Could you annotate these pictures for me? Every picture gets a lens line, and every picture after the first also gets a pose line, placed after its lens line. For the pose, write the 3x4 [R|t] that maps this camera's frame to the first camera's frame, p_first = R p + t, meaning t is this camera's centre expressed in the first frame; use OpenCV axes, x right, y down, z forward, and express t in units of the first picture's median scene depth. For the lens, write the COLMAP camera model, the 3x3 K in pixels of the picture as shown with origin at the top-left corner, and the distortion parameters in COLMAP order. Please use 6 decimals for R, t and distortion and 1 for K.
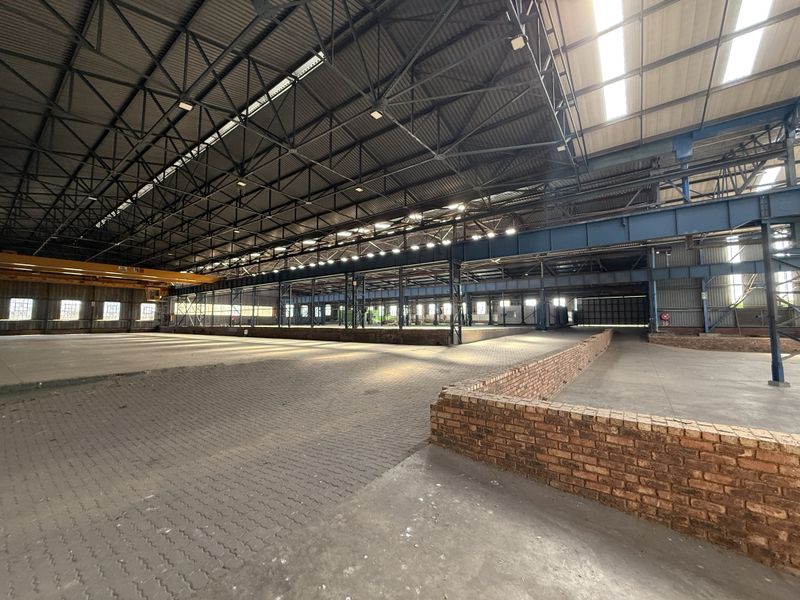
lens RADIAL K [[320.2, 0, 398.3], [0, 320.2, 298.5], [0, 0, 1]] dist [0.015990, -0.000059]
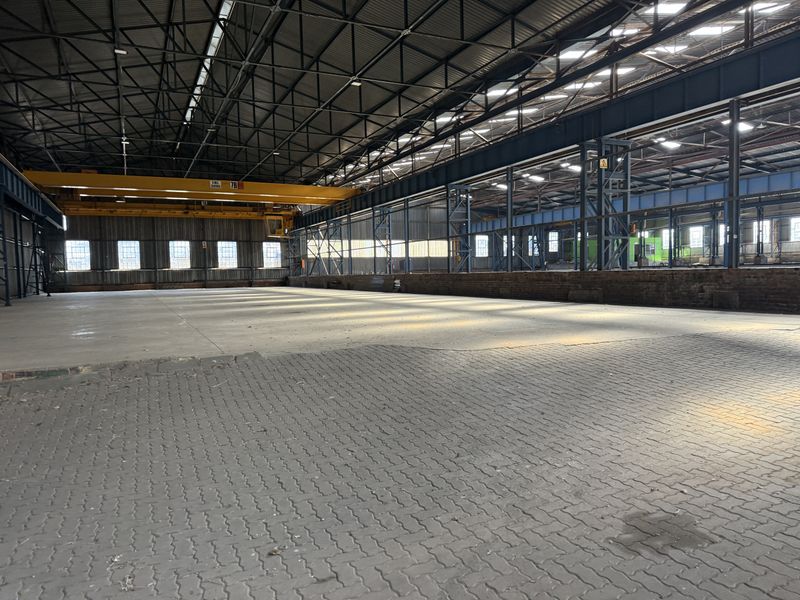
lens RADIAL K [[562.5, 0, 401.5], [0, 562.5, 302.4], [0, 0, 1]] dist [0.032036, -0.005324]
pose [[0.882690, 0.004889, -0.469931, -0.011366], [0.057876, 0.991203, 0.119023, 0.016259], [0.466379, -0.132258, 0.874642, 0.118385]]
